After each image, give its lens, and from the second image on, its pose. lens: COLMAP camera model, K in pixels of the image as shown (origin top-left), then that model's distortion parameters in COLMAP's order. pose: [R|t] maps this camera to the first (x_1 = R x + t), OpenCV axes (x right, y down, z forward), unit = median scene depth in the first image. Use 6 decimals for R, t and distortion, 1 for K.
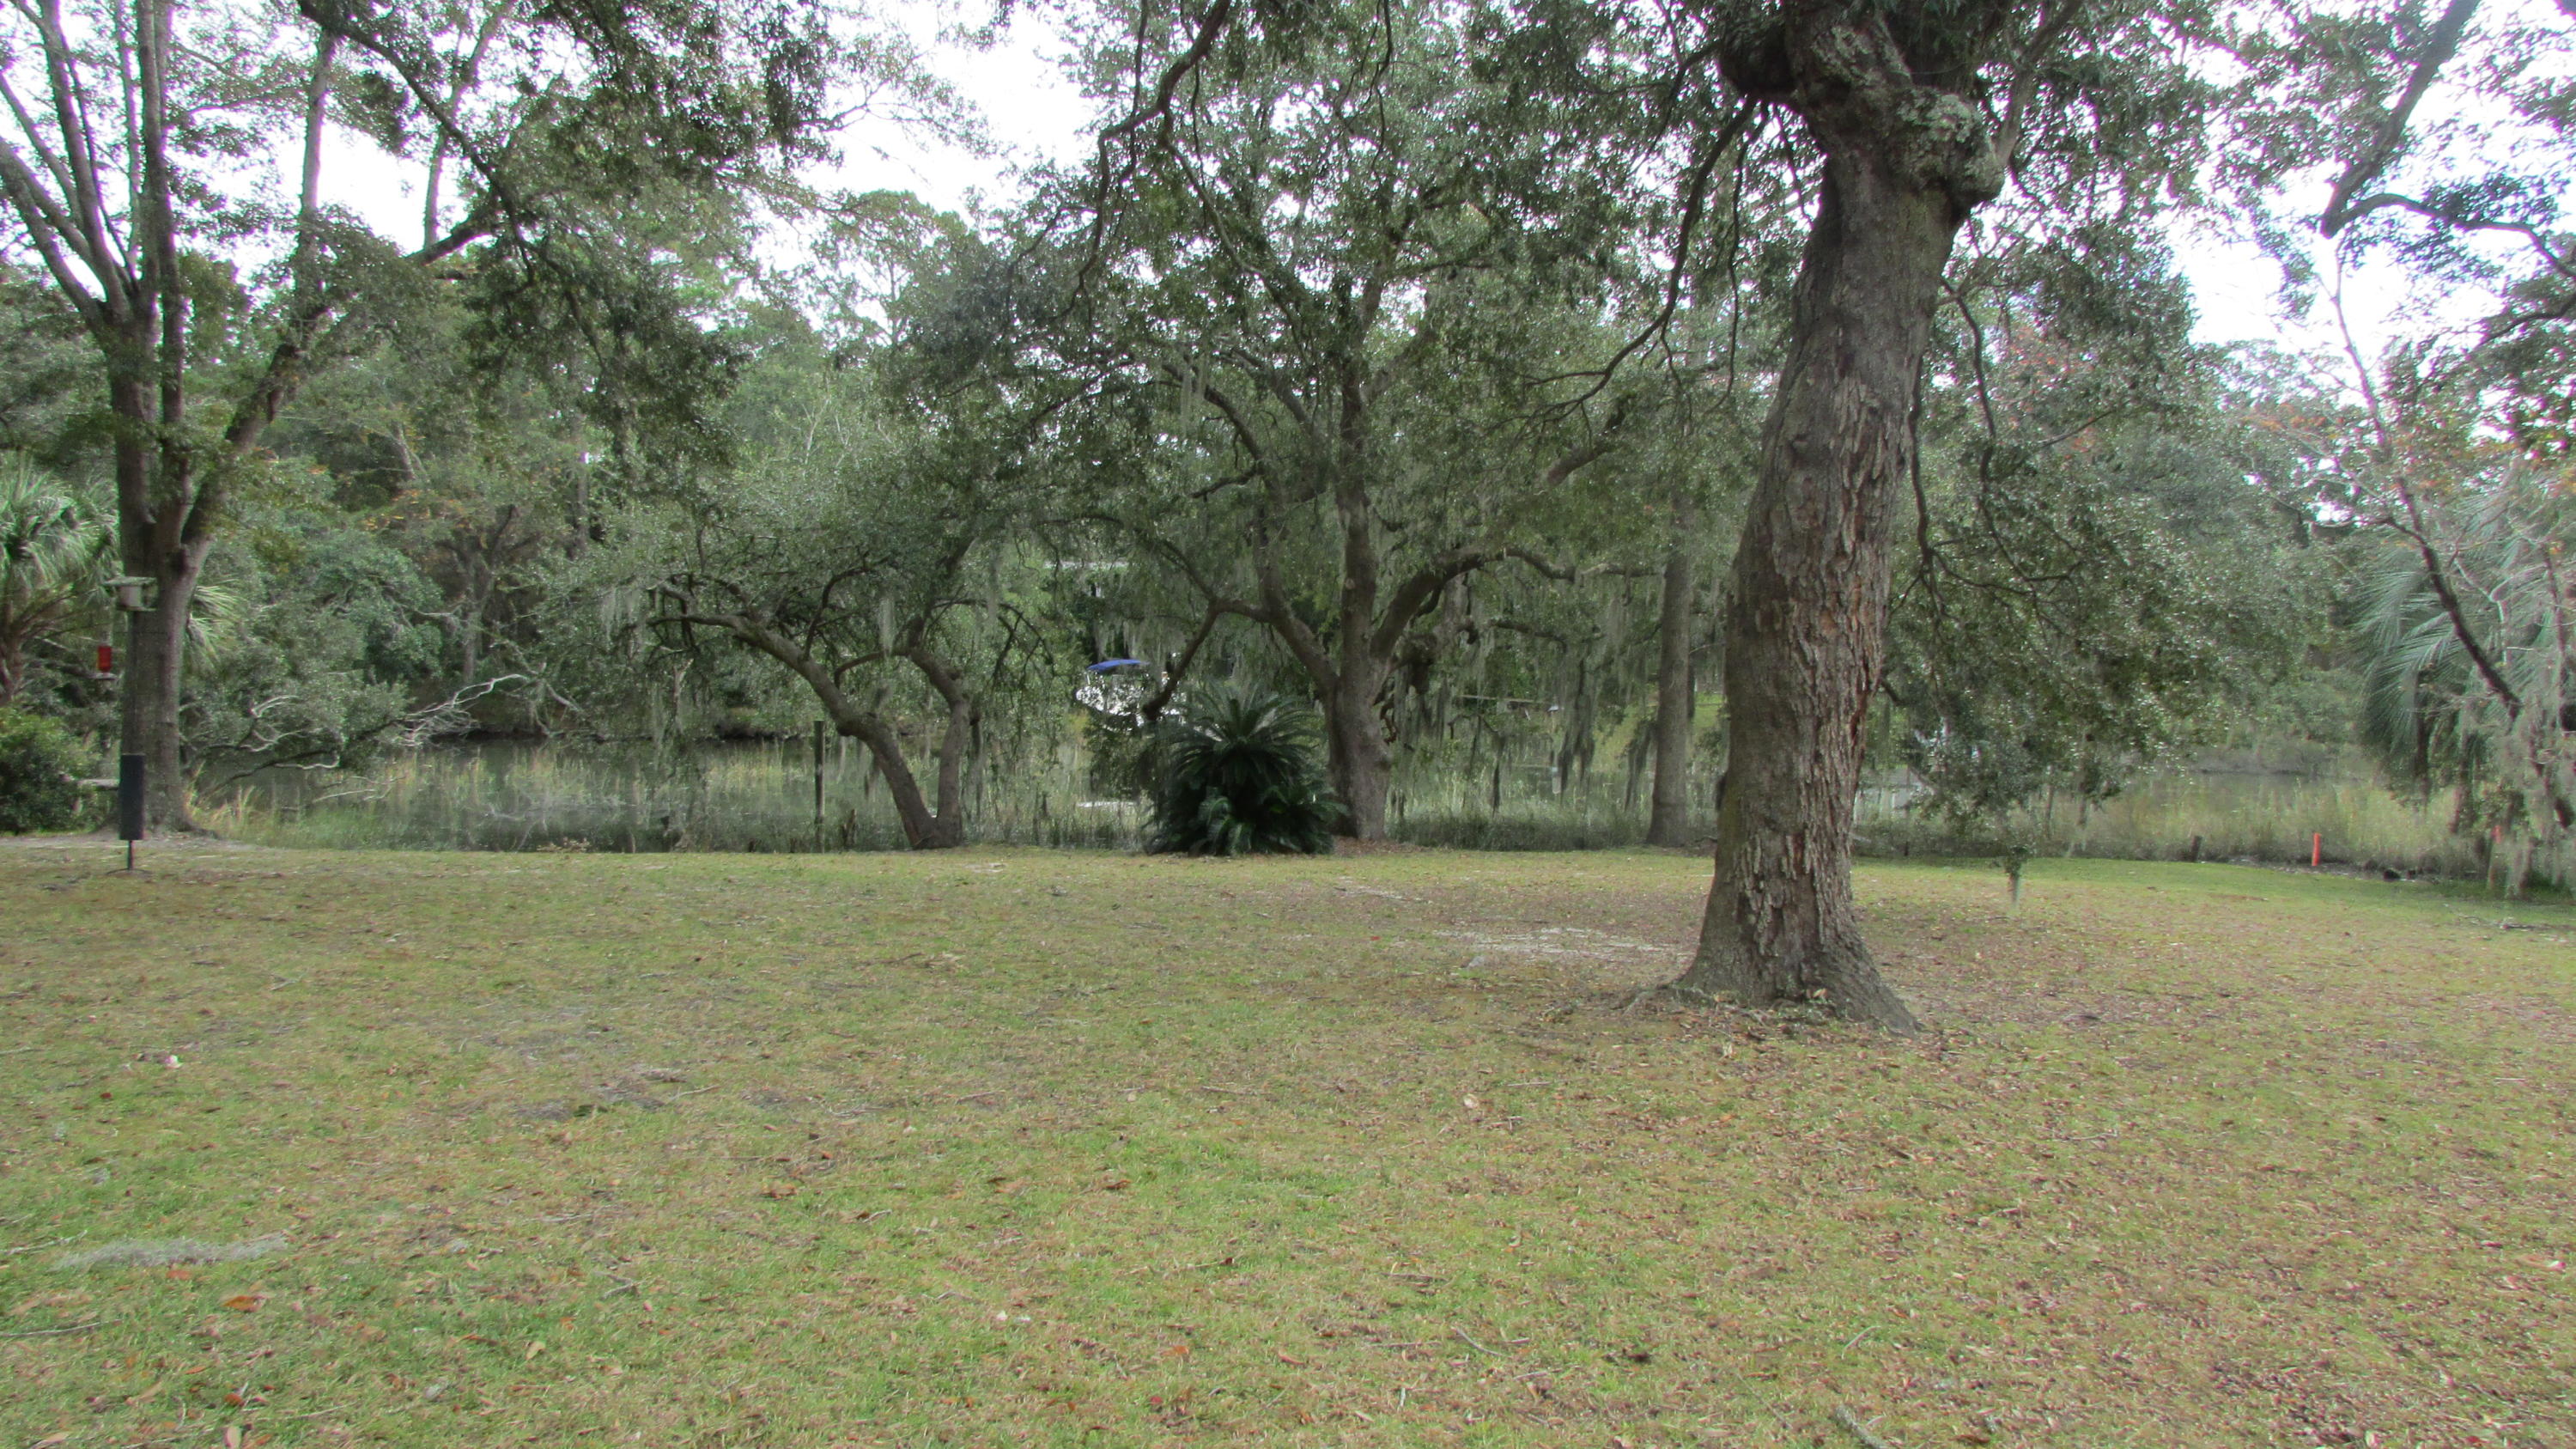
lens RADIAL K [[1978.7, 0, 1287.8], [0, 1978.7, 717.6], [0, 0, 1]] dist [0.010454, 0.003471]
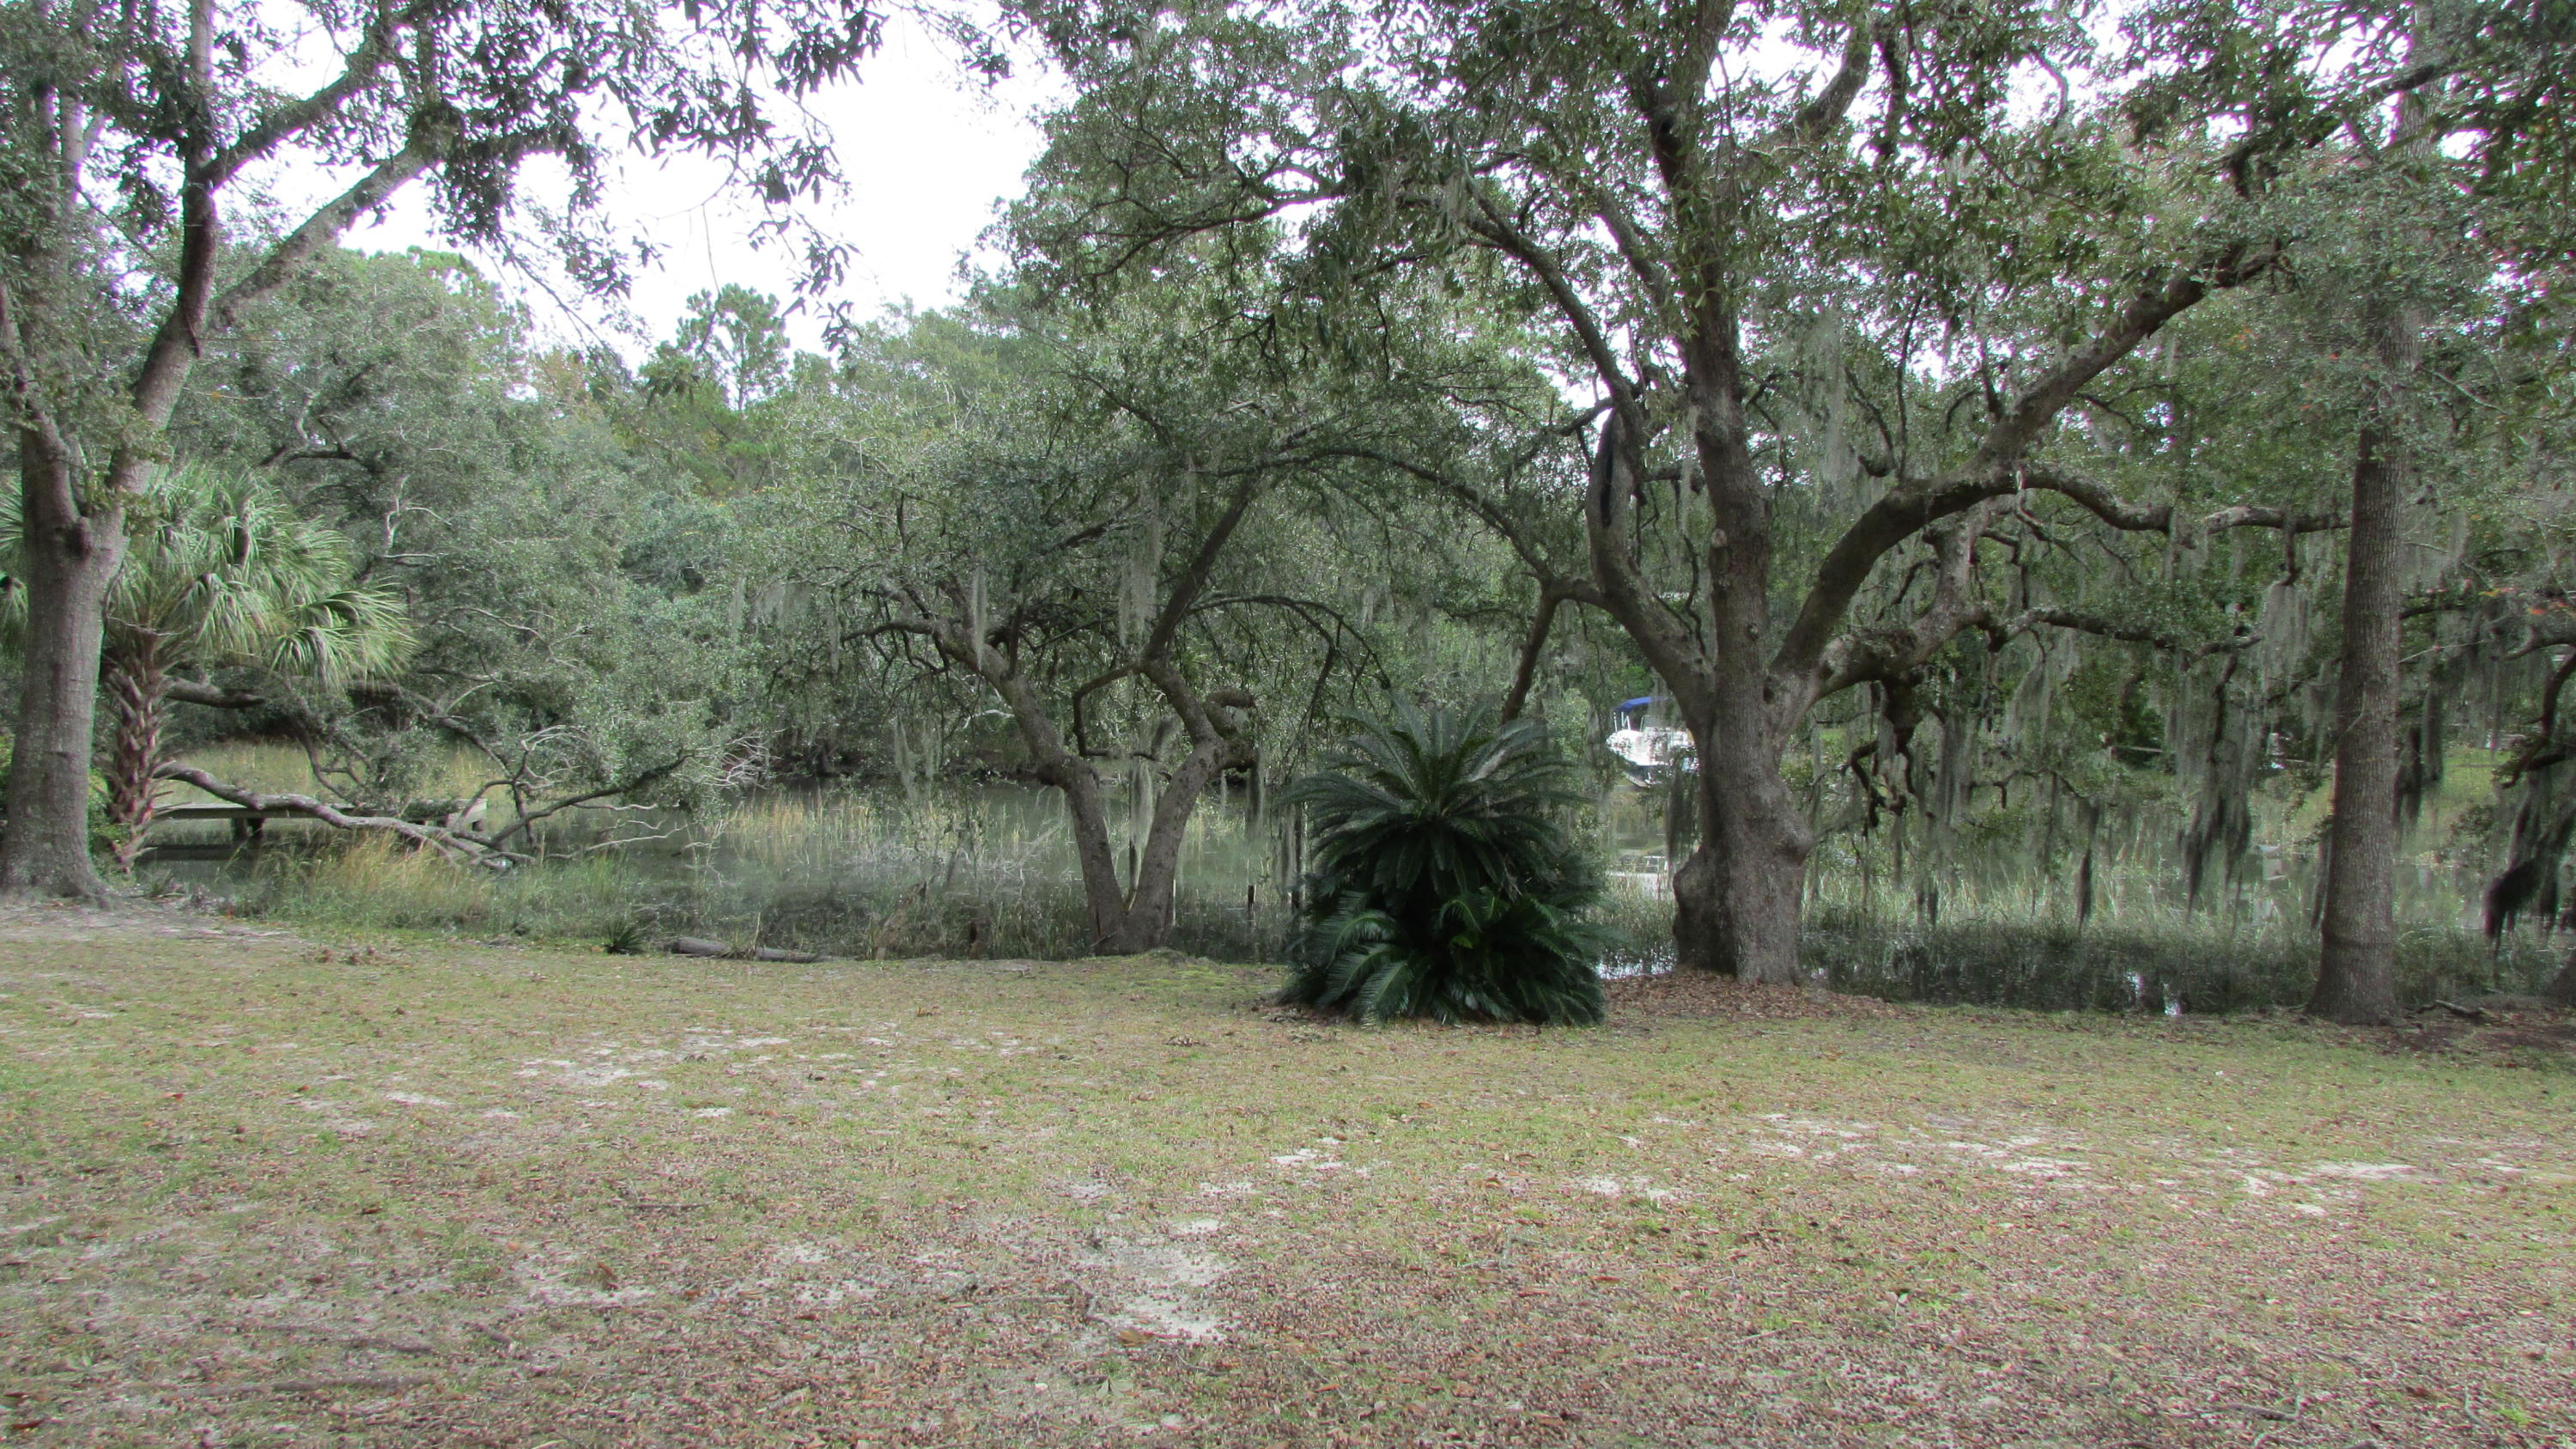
lens RADIAL K [[1978.7, 0, 1288.4], [0, 1978.7, 732.7], [0, 0, 1]] dist [0.010454, 0.003471]
pose [[0.939345, 0.009764, -0.342834, 0.101548], [-0.016216, 0.999741, -0.015957, 0.000398], [0.342589, 0.020549, 0.939261, 0.377885]]
